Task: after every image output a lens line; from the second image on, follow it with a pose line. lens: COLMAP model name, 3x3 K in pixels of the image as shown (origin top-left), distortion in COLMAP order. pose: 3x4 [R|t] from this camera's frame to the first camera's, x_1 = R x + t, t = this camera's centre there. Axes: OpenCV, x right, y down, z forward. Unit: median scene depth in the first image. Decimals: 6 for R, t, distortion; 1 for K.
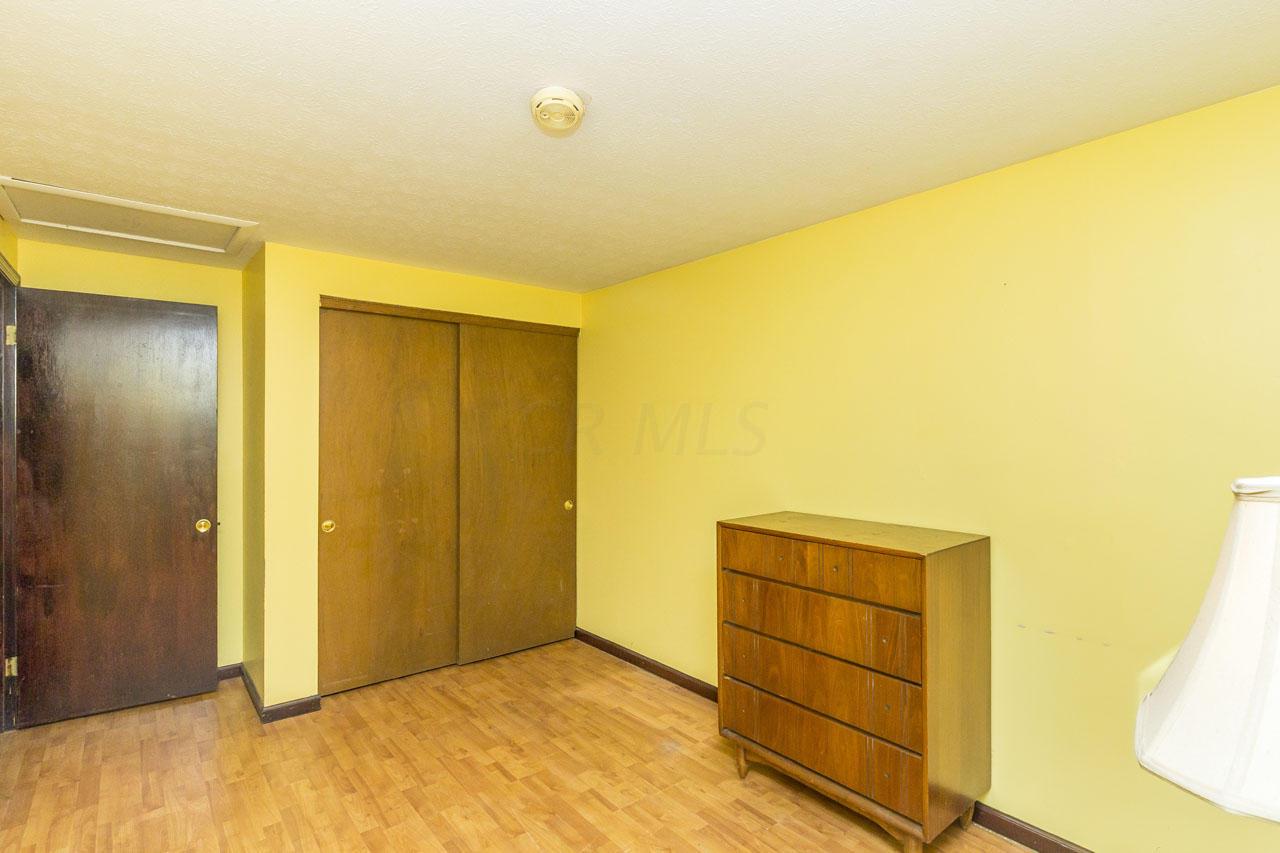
lens RADIAL K [[611.7, 0, 639.6], [0, 611.7, 429.3], [0, 0, 1]] dist [0.004760, -0.000994]
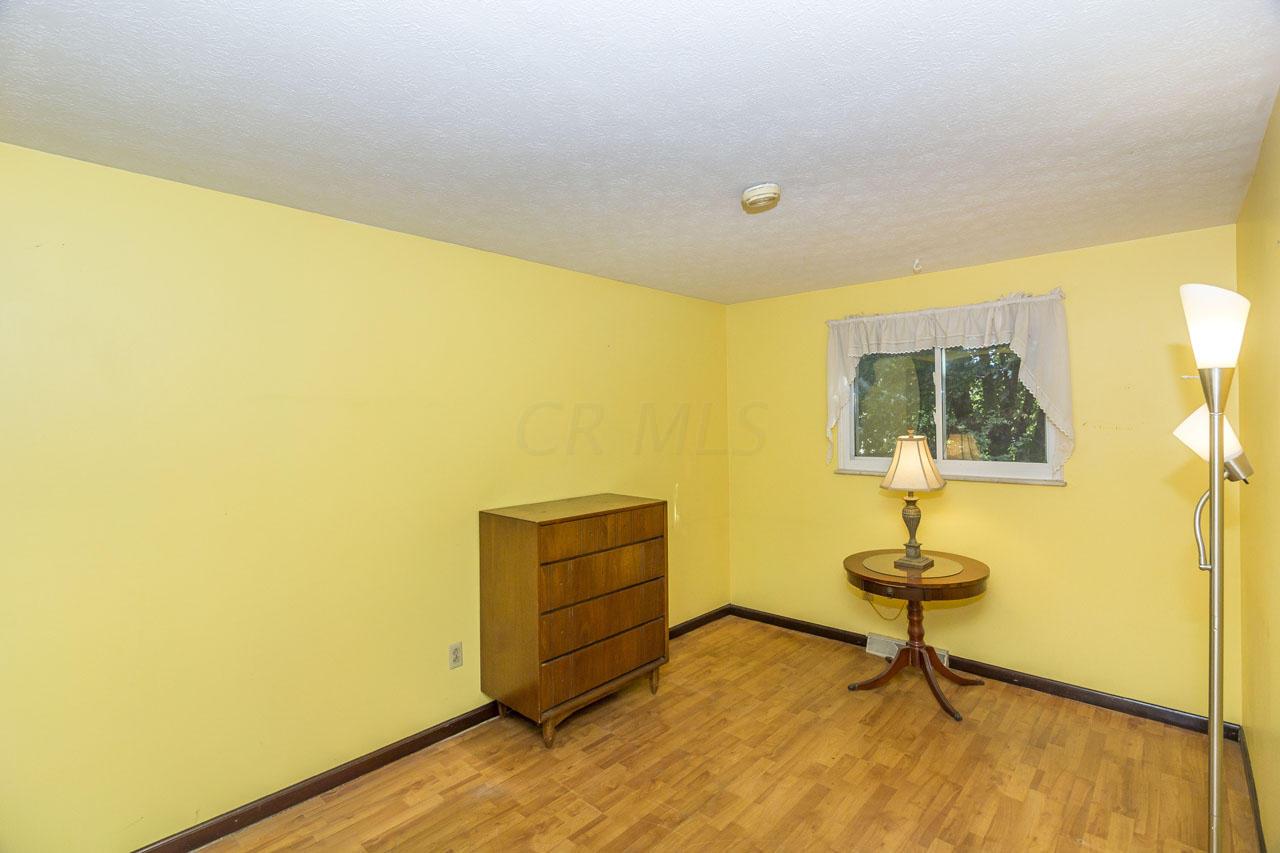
lens RADIAL K [[611.7, 0, 639.6], [0, 611.7, 421.6], [0, 0, 1]] dist [0.004760, -0.000994]
pose [[-0.153966, 0.001690, 0.988075, -1.019190], [0.004255, 0.999990, -0.001048, -0.019746], [-0.988067, 0.004043, -0.153972, 1.076949]]
